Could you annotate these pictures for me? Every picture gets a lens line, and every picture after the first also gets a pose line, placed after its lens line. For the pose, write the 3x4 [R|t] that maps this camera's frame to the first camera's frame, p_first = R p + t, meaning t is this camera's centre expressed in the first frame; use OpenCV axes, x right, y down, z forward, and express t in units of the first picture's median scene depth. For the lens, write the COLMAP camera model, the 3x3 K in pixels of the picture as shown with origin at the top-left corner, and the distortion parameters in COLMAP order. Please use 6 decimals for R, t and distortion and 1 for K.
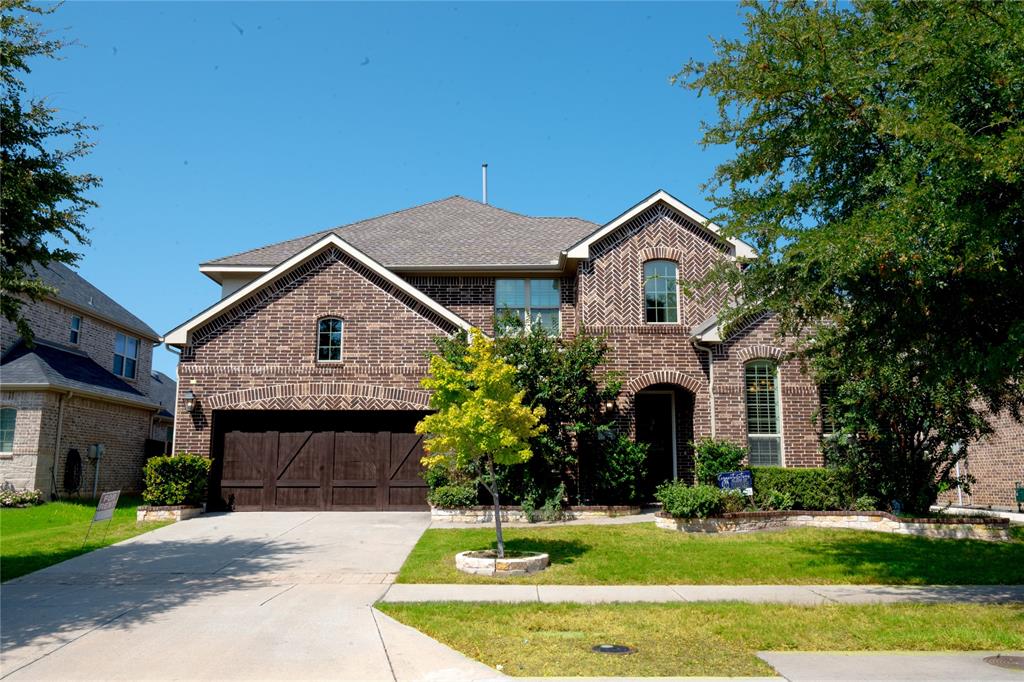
lens RADIAL K [[770.8, 0, 461.3], [0, 770.8, 342.9], [0, 0, 1]] dist [0.017072, 0.001081]
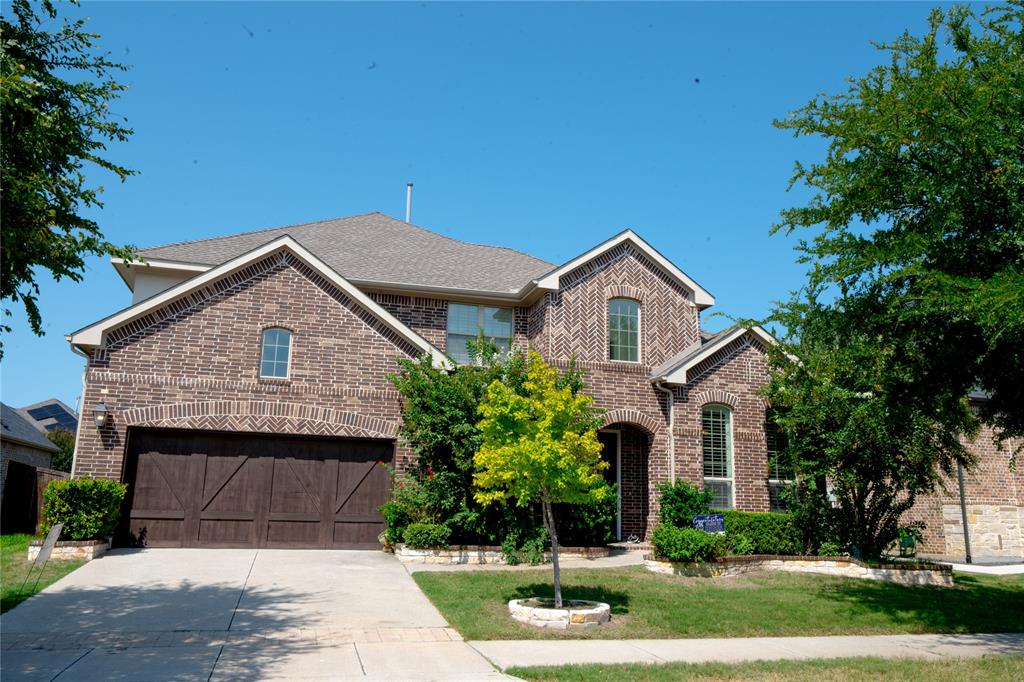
lens RADIAL K [[770.8, 0, 461.3], [0, 770.8, 342.9], [0, 0, 1]] dist [0.017072, 0.001081]
pose [[0.965717, 0.077830, 0.247657, -0.189727], [-0.067721, 0.996496, -0.049093, 0.013227], [-0.250610, 0.030638, 0.967603, 0.088692]]
